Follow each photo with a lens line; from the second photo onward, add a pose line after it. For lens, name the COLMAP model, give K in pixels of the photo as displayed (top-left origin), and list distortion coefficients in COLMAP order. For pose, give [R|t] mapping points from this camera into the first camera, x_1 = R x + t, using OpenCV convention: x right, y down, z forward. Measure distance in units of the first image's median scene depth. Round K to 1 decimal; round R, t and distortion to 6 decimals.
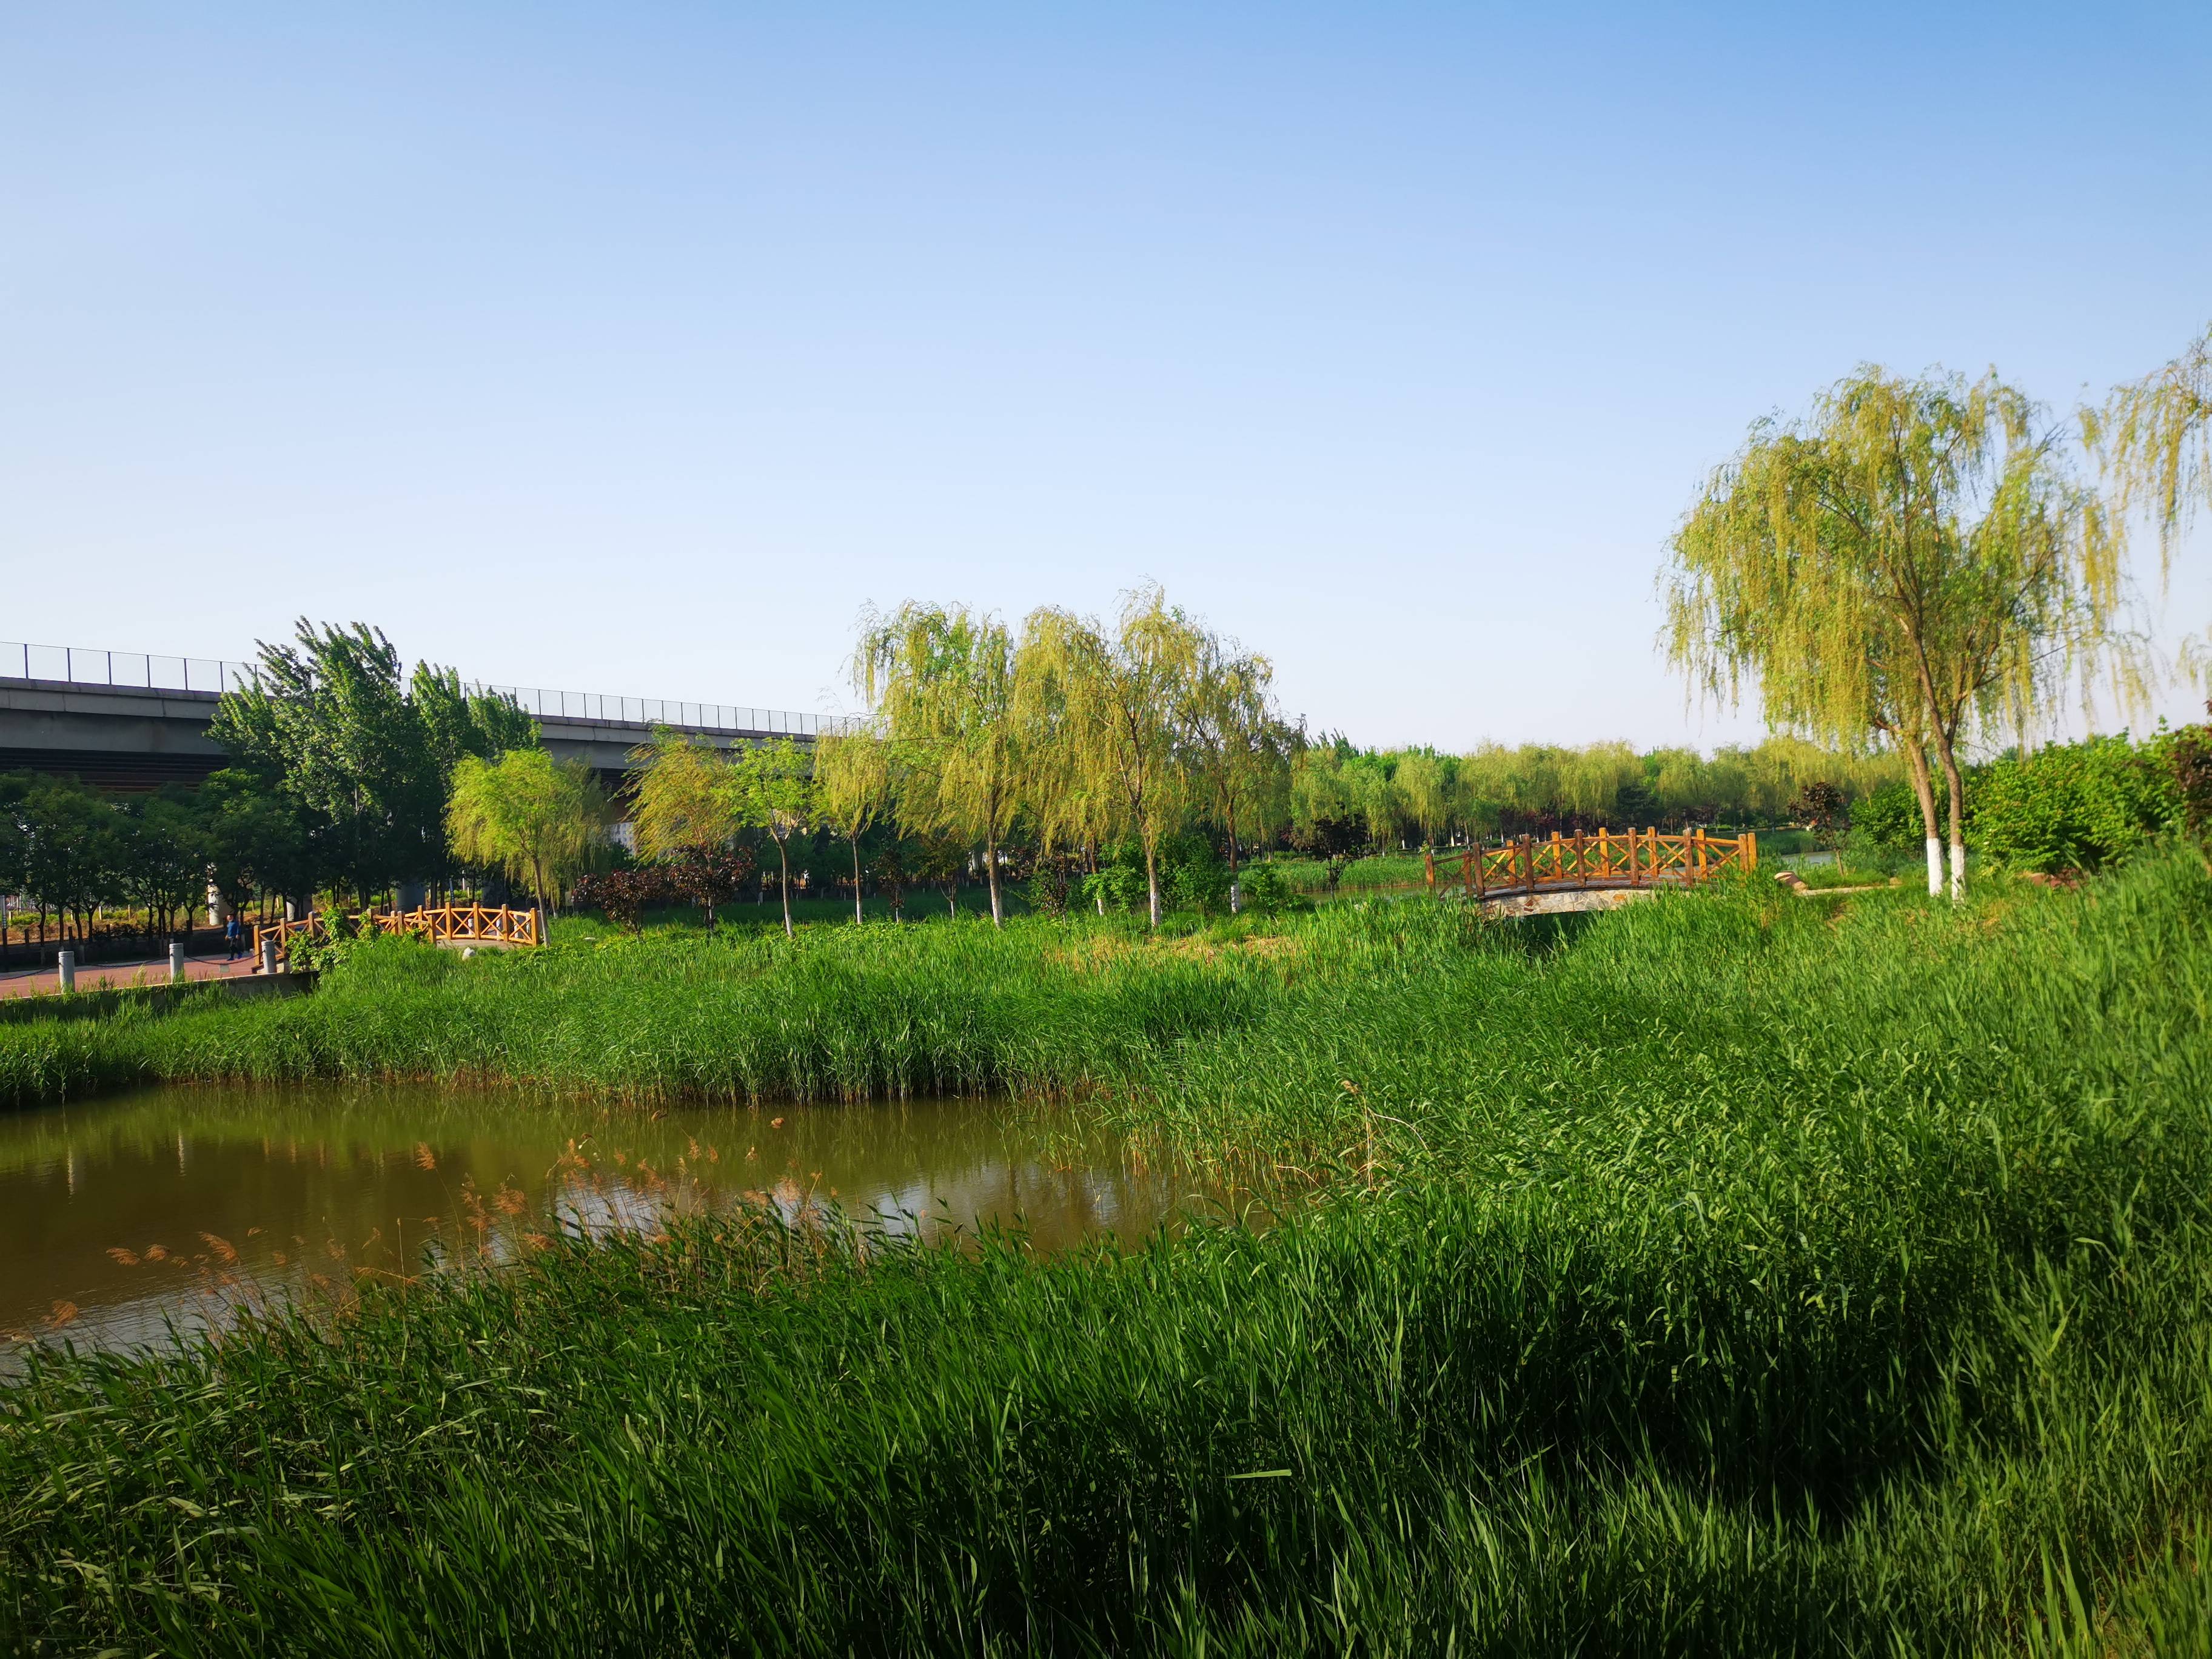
lens RADIAL K [[1695.4, 0, 1106.0], [0, 1695.4, 829.5], [0, 0, 1]] dist [-0.002490, 0.001079]
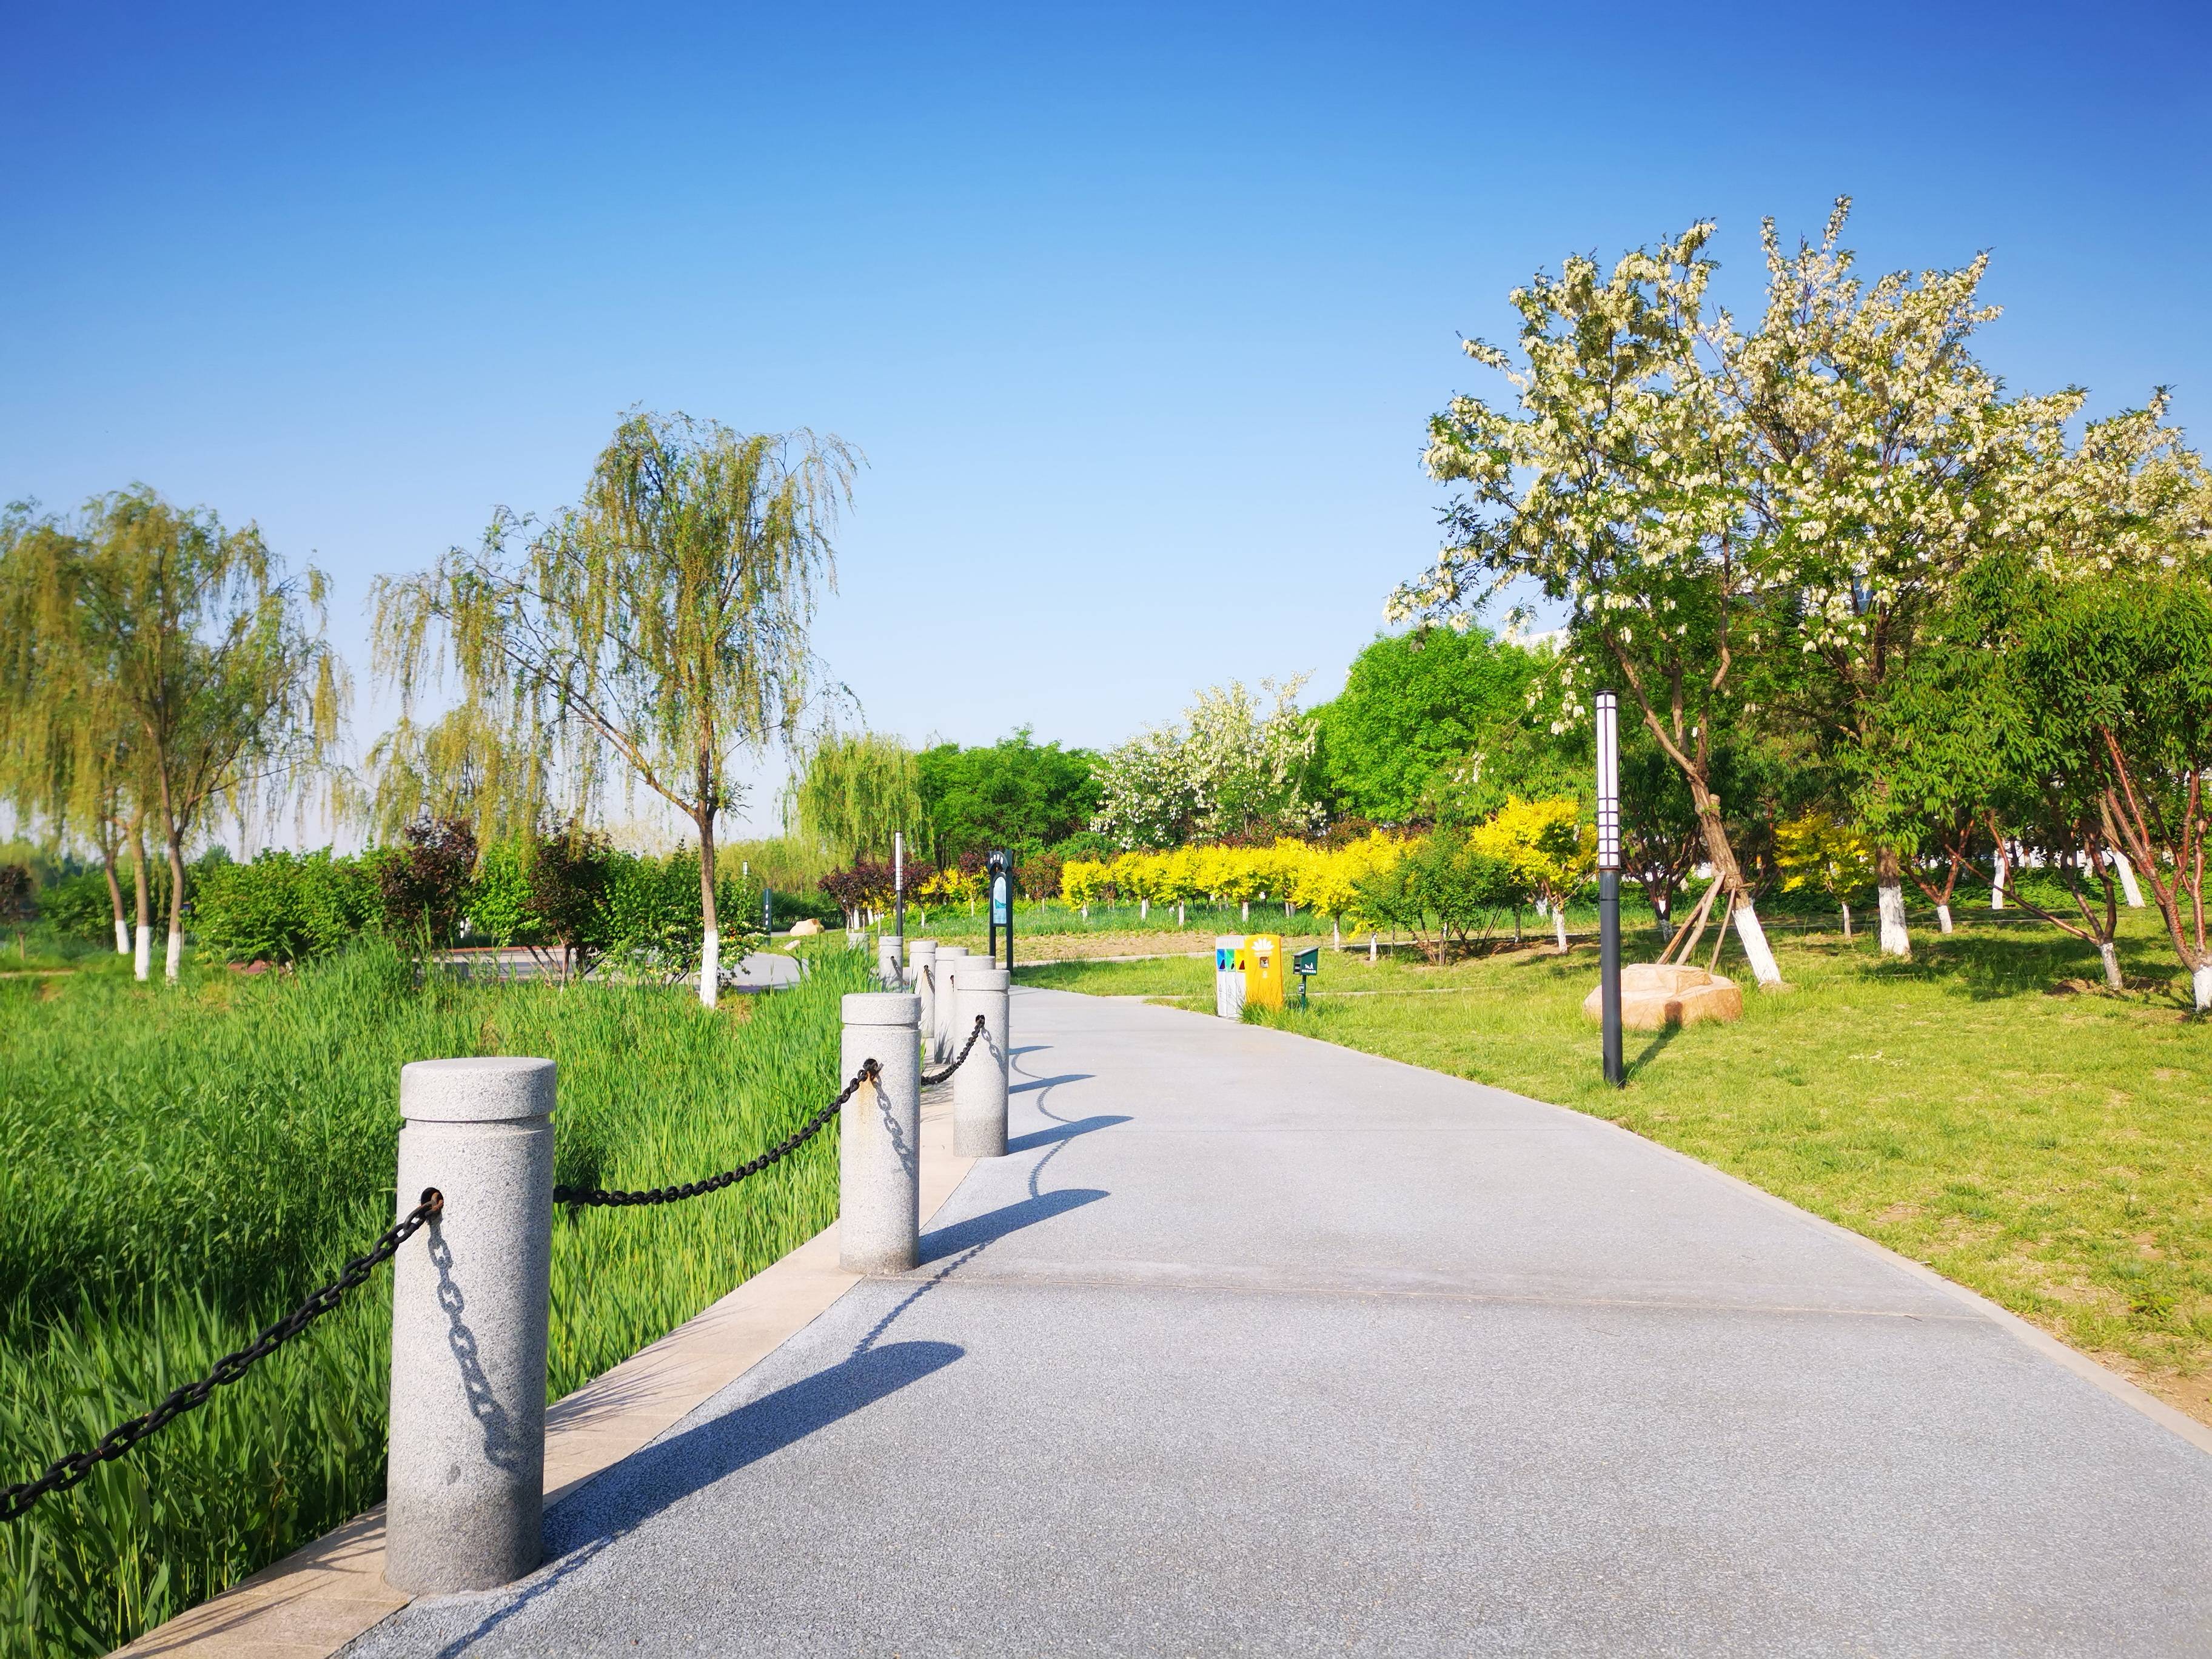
lens RADIAL K [[1695.4, 0, 1106.0], [0, 1695.4, 829.5], [0, 0, 1]] dist [-0.002490, 0.001079]
pose [[0.526213, 0.108233, 0.843437, -0.121092], [-0.055685, 0.994124, -0.092828, 0.011381], [-0.848528, 0.001880, 0.529147, -0.102052]]
